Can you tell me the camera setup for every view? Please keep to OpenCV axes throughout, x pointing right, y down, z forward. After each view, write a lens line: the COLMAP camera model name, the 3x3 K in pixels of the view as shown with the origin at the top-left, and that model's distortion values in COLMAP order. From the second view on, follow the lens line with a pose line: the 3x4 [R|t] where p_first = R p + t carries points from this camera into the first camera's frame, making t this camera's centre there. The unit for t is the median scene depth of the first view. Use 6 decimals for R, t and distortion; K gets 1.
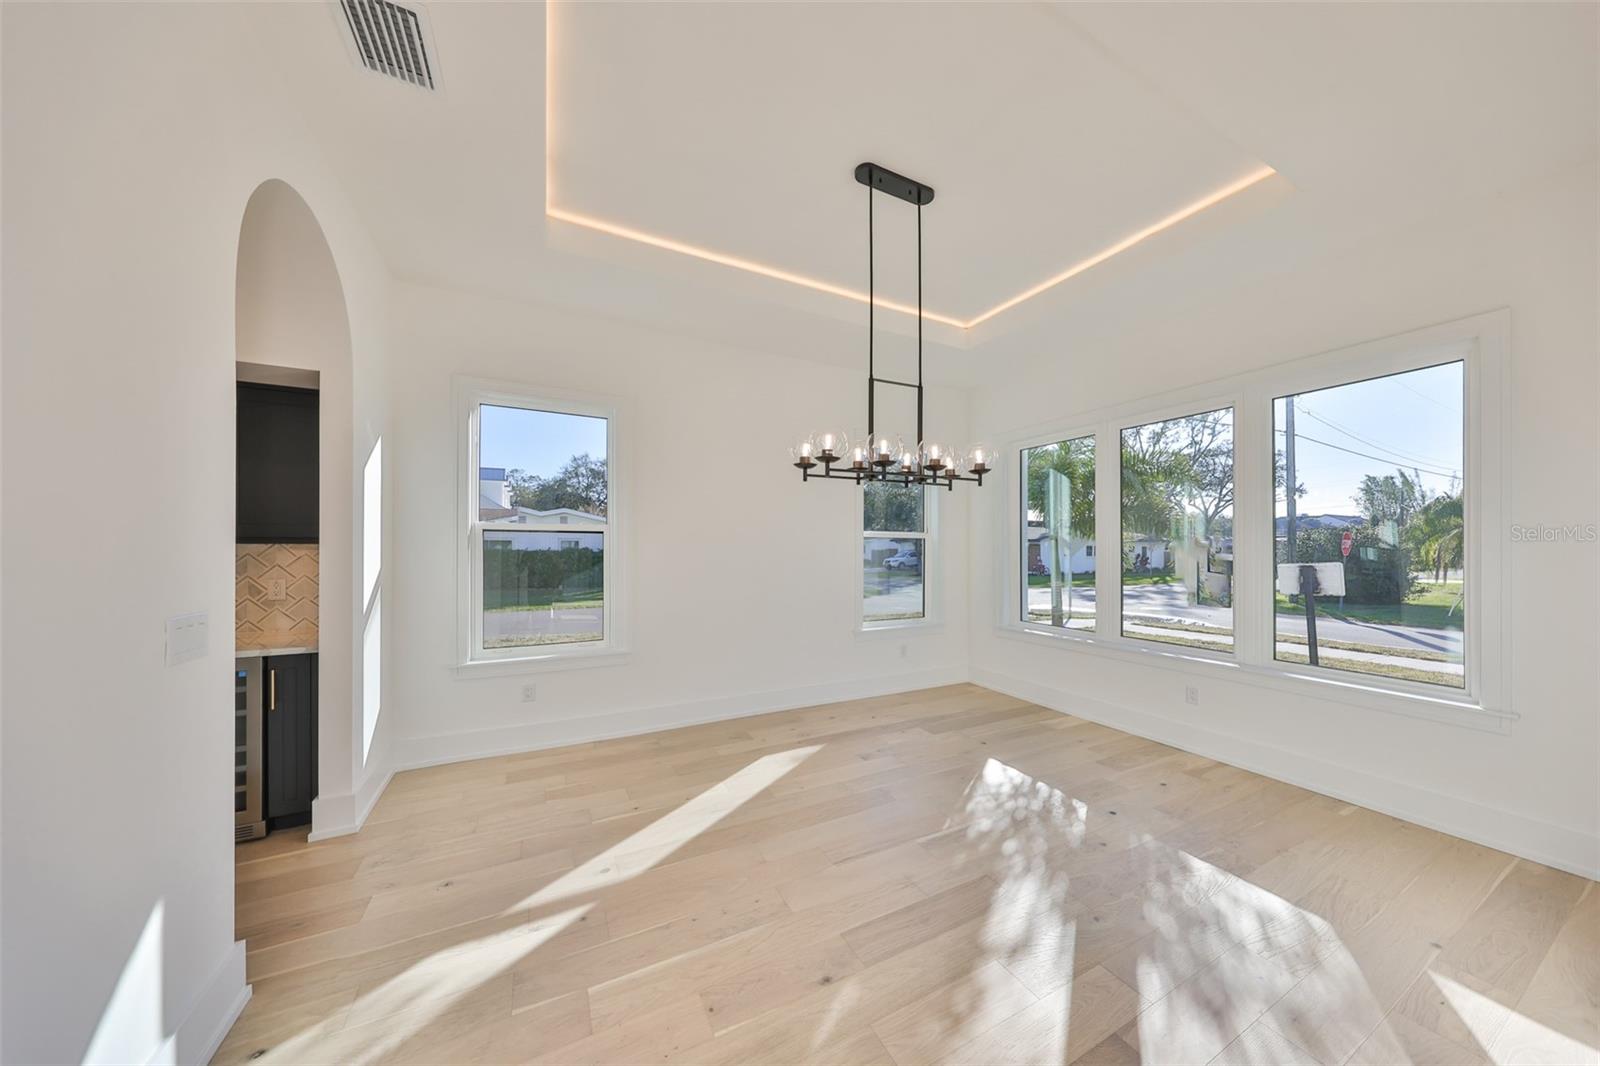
lens RADIAL K [[502.0, 0, 793.0], [0, 502.0, 548.1], [0, 0, 1]] dist [0.002503, -0.000234]
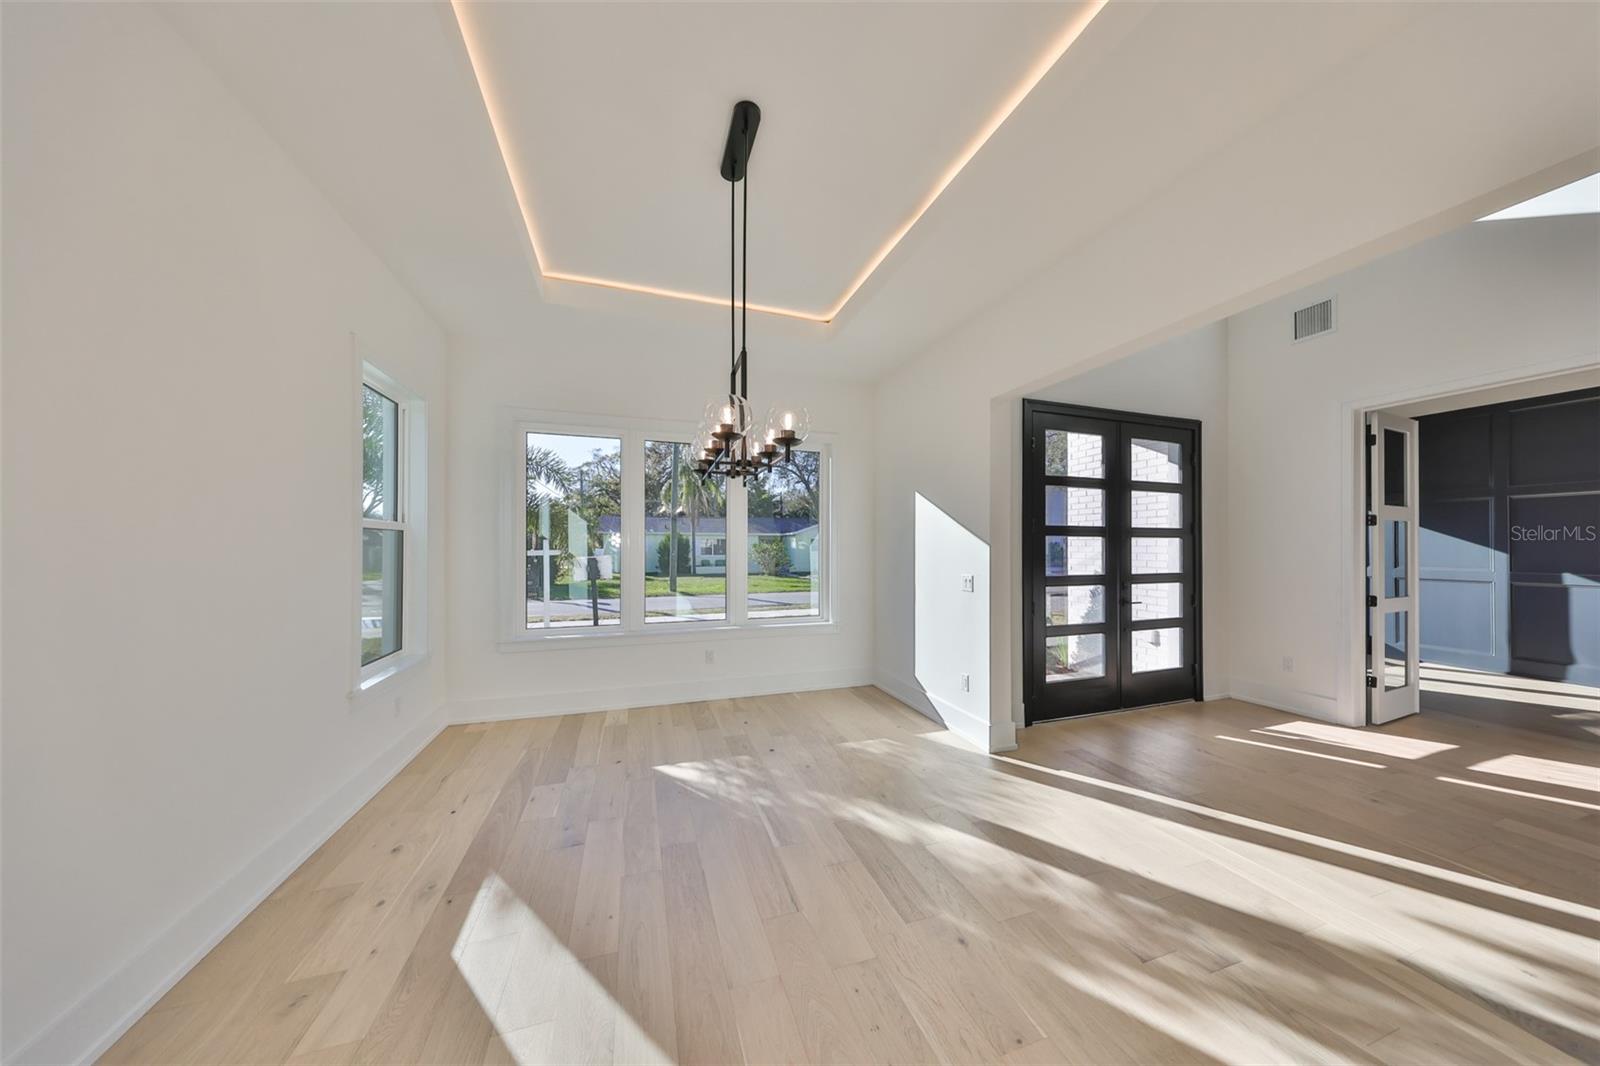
lens RADIAL K [[502.0, 0, 833.3], [0, 502.0, 548.1], [0, 0, 1]] dist [0.002503, -0.000234]
pose [[0.124966, -0.006179, 0.992142, -0.523359], [-0.002637, 0.999975, 0.006559, -0.002941], [-0.992158, -0.003436, 0.124947, 0.569419]]
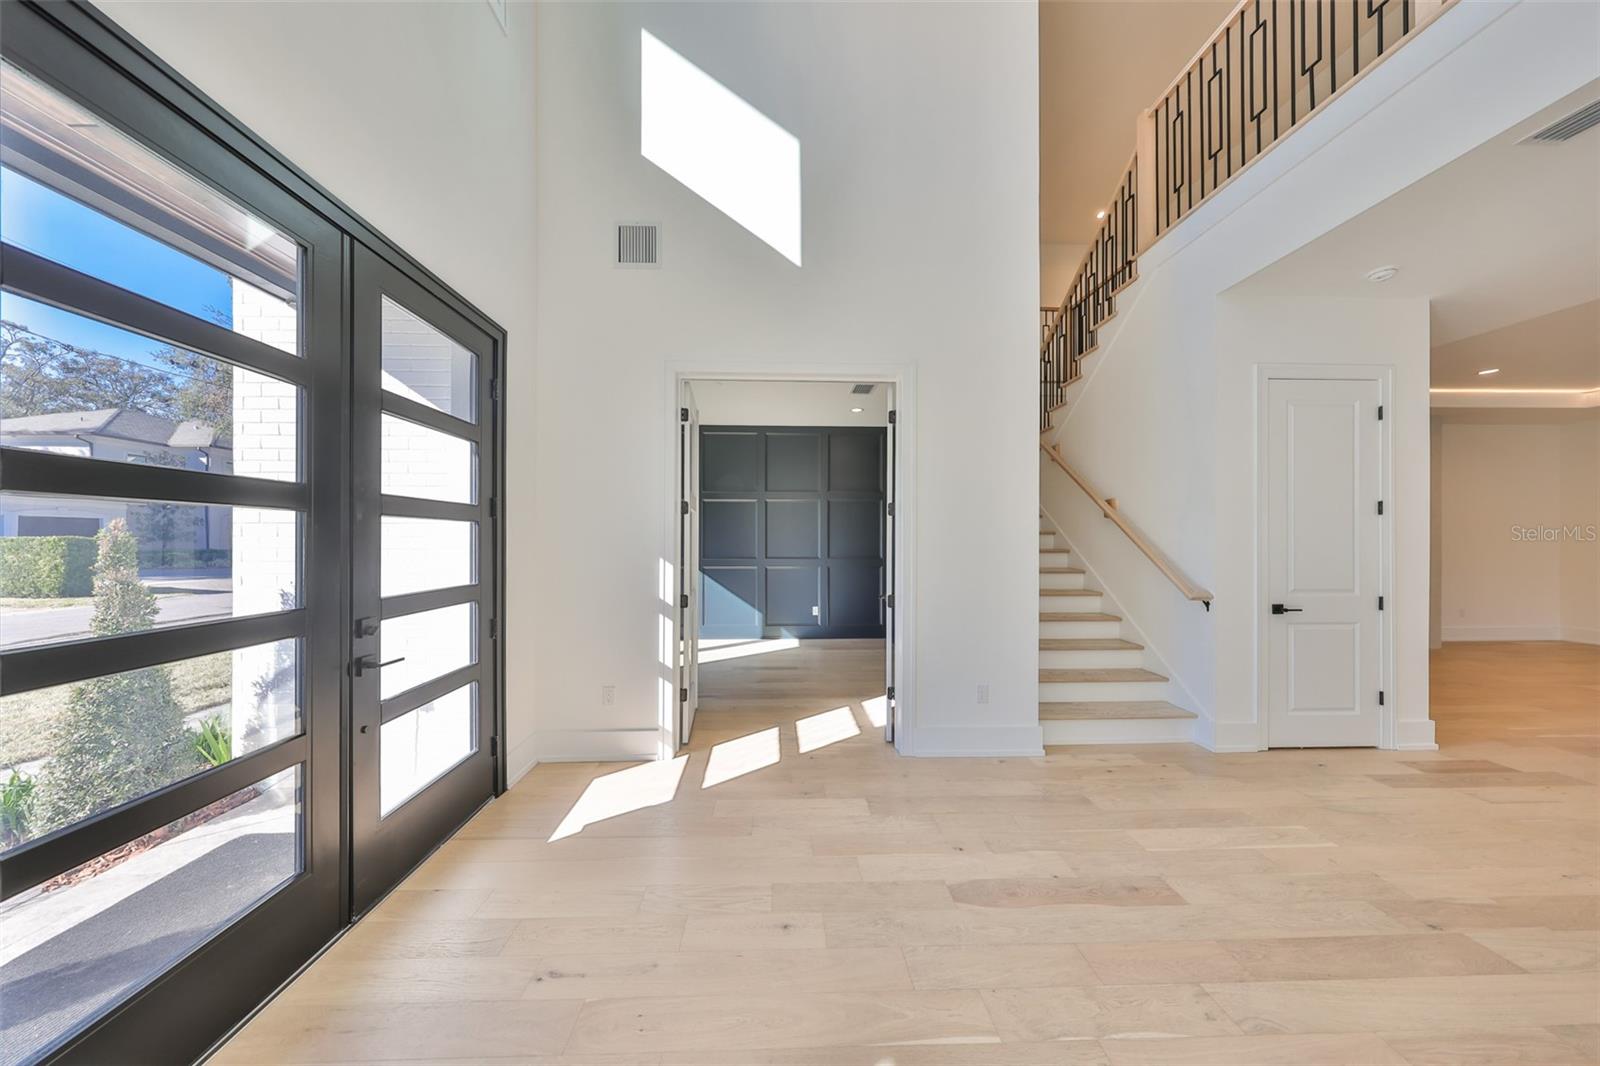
lens RADIAL K [[502.0, 0, 805.5], [0, 502.0, 540.4], [0, 0, 1]] dist [0.002503, -0.000234]
pose [[-0.914022, -0.005436, 0.405627, 0.216127], [-0.004555, 0.999985, 0.003137, -0.001136], [-0.405638, 0.001019, -0.914033, 0.281275]]
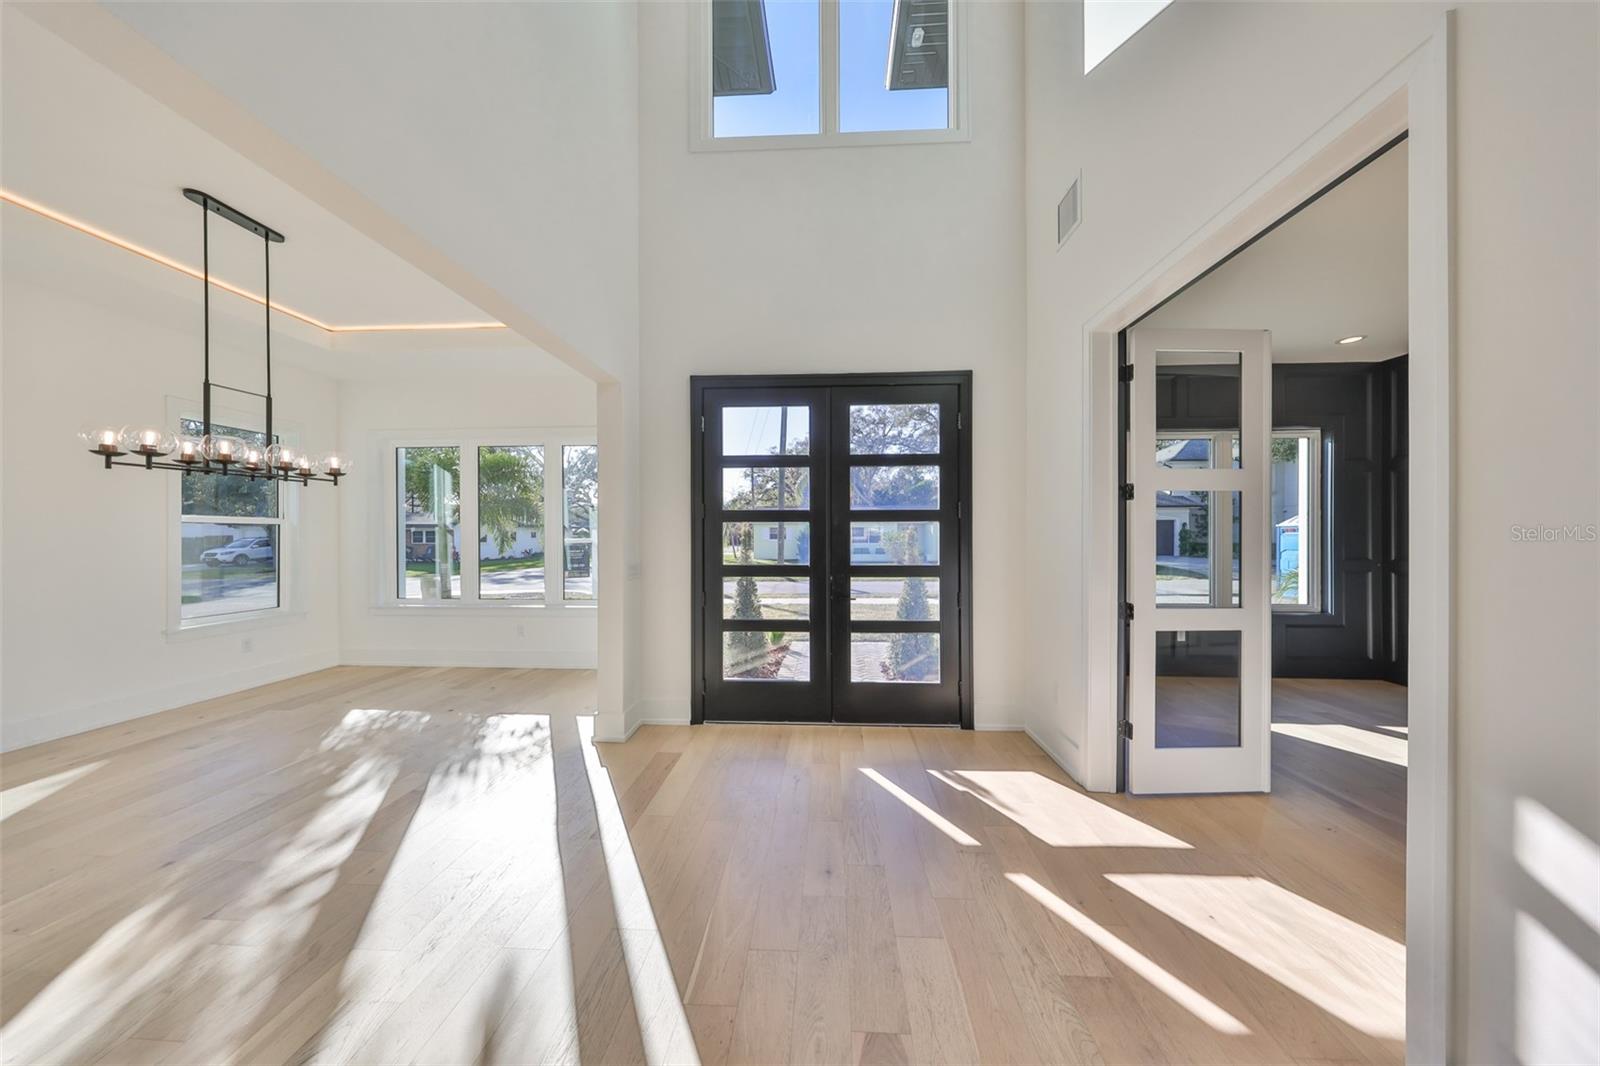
lens RADIAL K [[502.0, 0, 795.4], [0, 502.0, 532.9], [0, 0, 1]] dist [0.002503, -0.000234]
pose [[0.499116, -0.001605, 0.866534, -0.125201], [0.003442, 0.999994, -0.000130, 0.000184], [-0.866528, 0.003047, 0.499118, -0.535305]]
